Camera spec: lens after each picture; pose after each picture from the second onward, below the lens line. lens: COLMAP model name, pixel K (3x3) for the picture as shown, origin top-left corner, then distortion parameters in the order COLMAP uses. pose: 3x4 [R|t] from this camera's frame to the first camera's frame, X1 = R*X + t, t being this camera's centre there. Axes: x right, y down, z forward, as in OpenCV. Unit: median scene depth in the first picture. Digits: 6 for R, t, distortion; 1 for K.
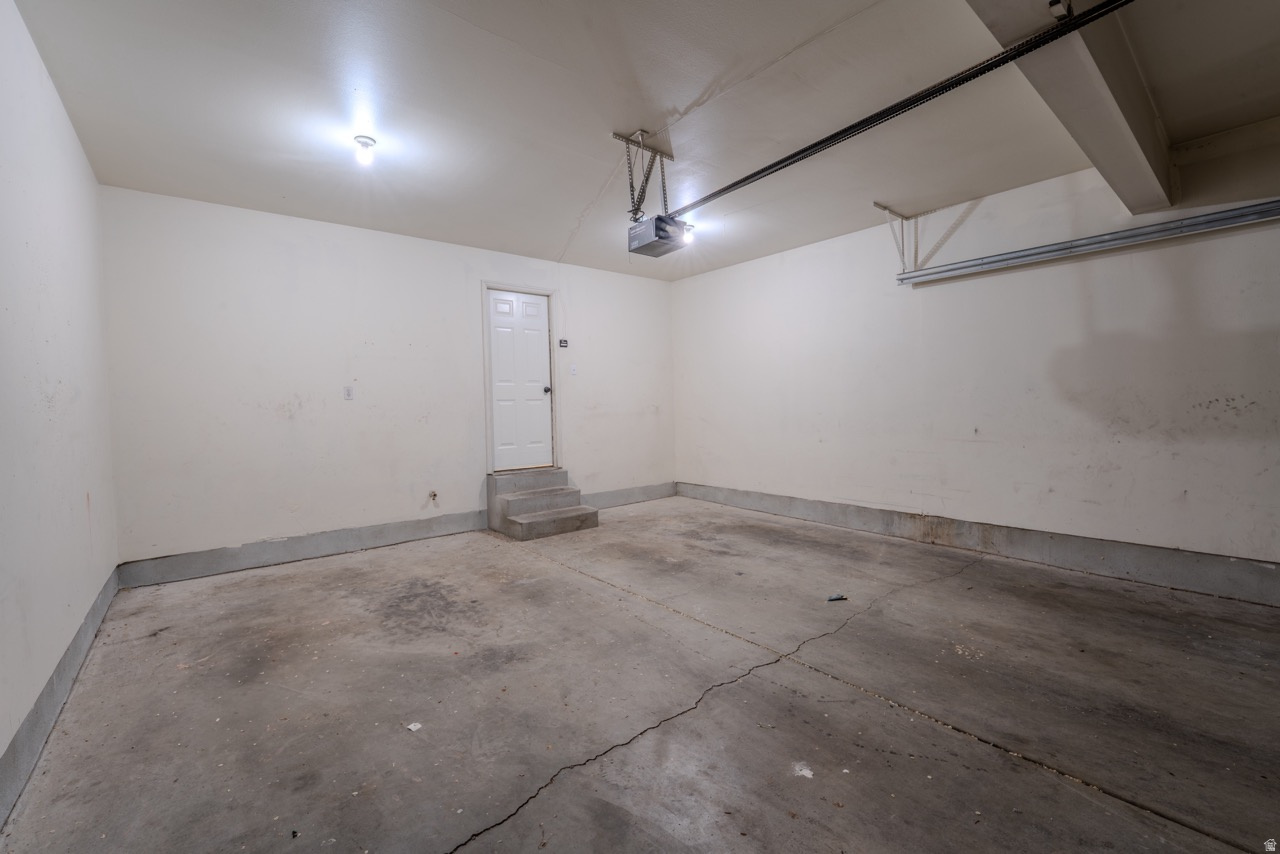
lens RADIAL K [[552.7, 0, 642.8], [0, 552.7, 427.3], [0, 0, 1]] dist [-0.023615, 0.001864]
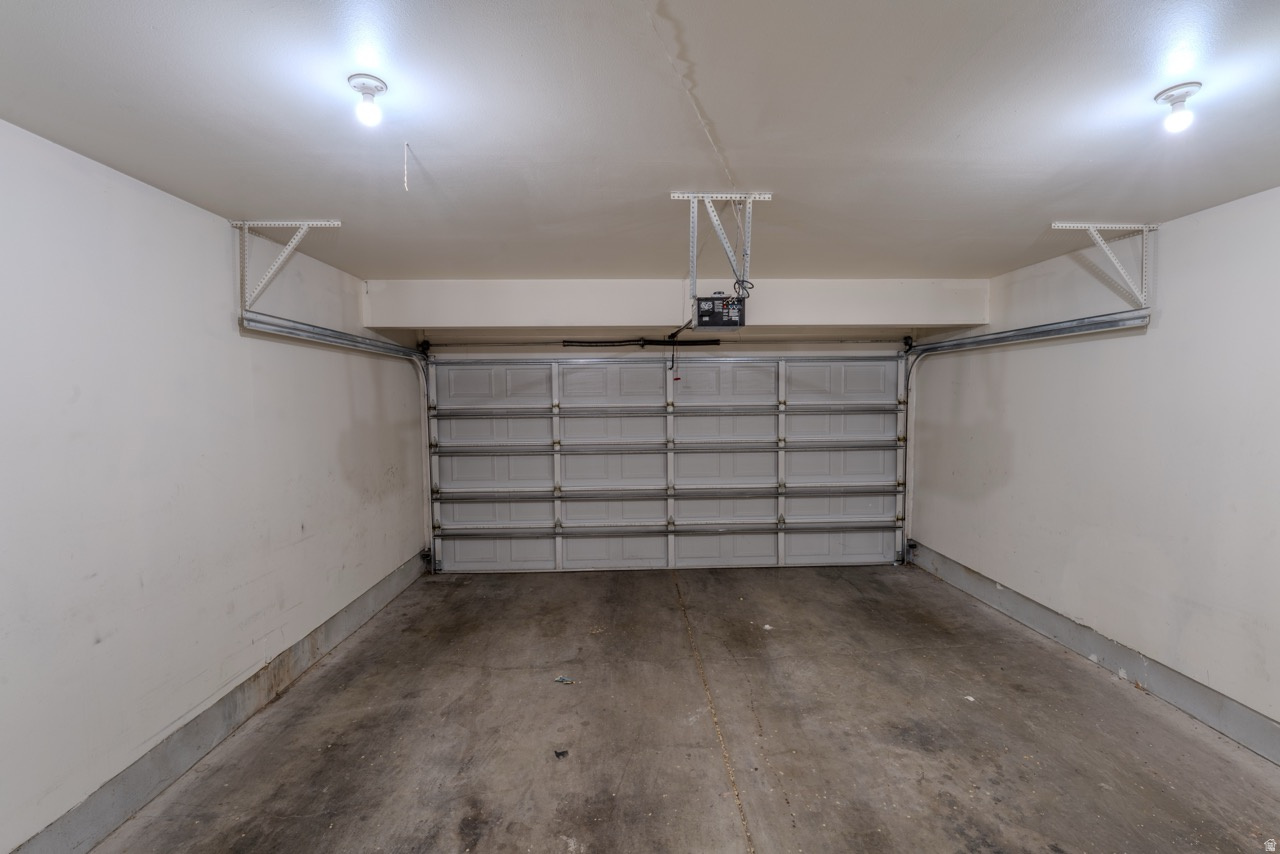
lens RADIAL K [[527.9, 0, 642.8], [0, 527.9, 422.2], [0, 0, 1]] dist [-0.026523, 0.001806]
pose [[-0.786623, 0.000845, 0.617434, -0.346465], [0.046449, 0.997246, 0.057812, -0.208862], [-0.615685, 0.074155, -0.784496, 1.540712]]
